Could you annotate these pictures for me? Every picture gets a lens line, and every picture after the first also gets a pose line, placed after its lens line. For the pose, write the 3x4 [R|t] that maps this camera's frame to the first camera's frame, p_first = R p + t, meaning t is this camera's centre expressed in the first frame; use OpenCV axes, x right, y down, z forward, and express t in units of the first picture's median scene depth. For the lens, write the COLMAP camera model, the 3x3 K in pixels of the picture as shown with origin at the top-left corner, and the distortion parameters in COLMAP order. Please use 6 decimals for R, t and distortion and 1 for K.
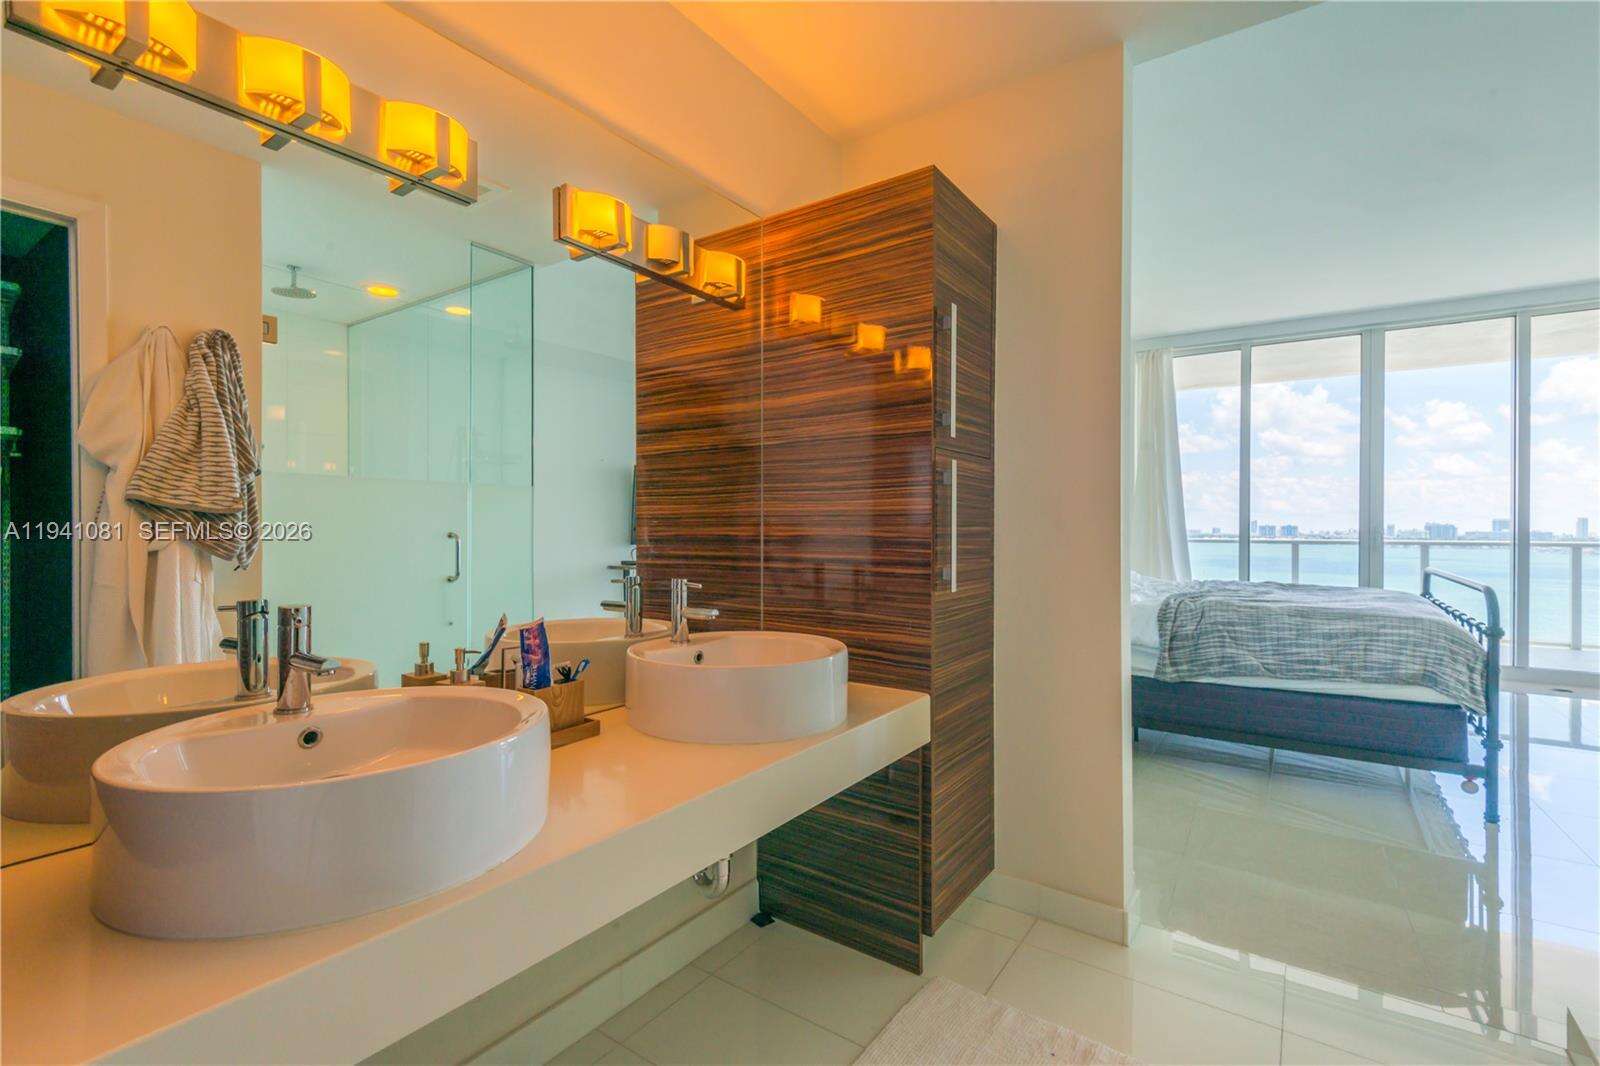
lens RADIAL K [[718.1, 0, 803.5], [0, 718.1, 522.5], [0, 0, 1]] dist [0.012568, -0.006928]
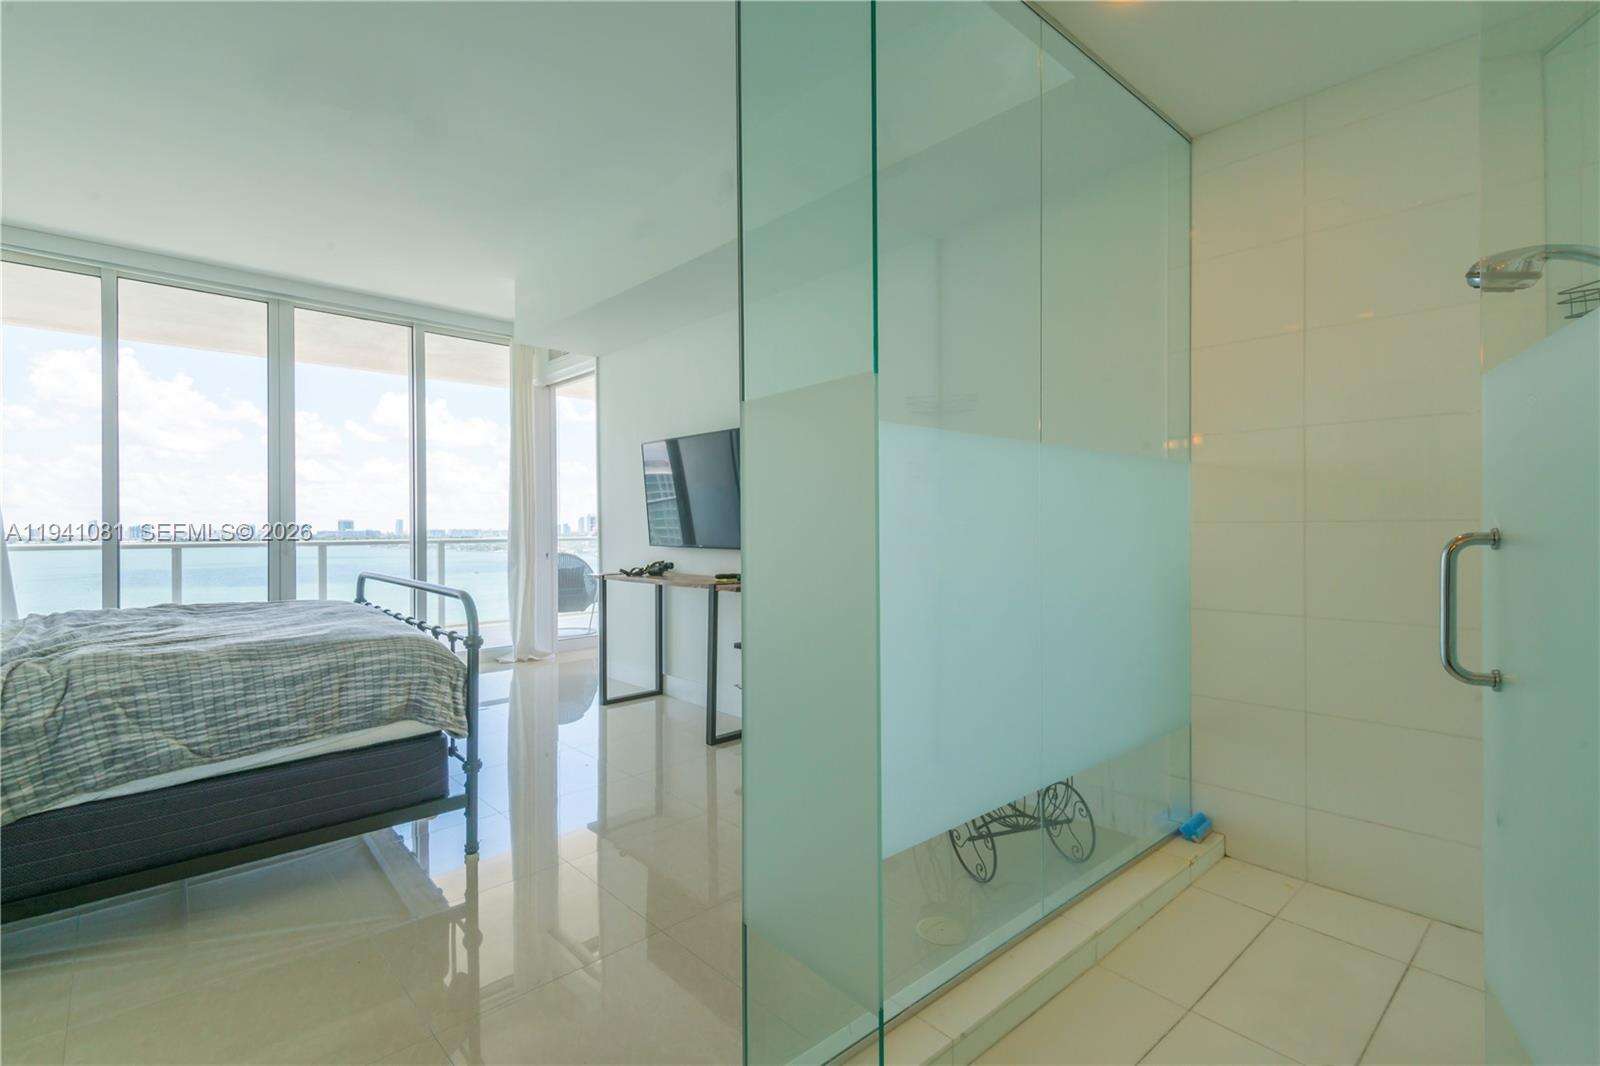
lens RADIAL K [[718.1, 0, 803.5], [0, 718.1, 522.5], [0, 0, 1]] dist [0.012568, -0.006928]
pose [[0.232277, -0.001403, 0.972649, 0.154458], [0.001069, 0.999999, 0.001187, 0.001823], [-0.972649, 0.000764, 0.232278, 0.343251]]
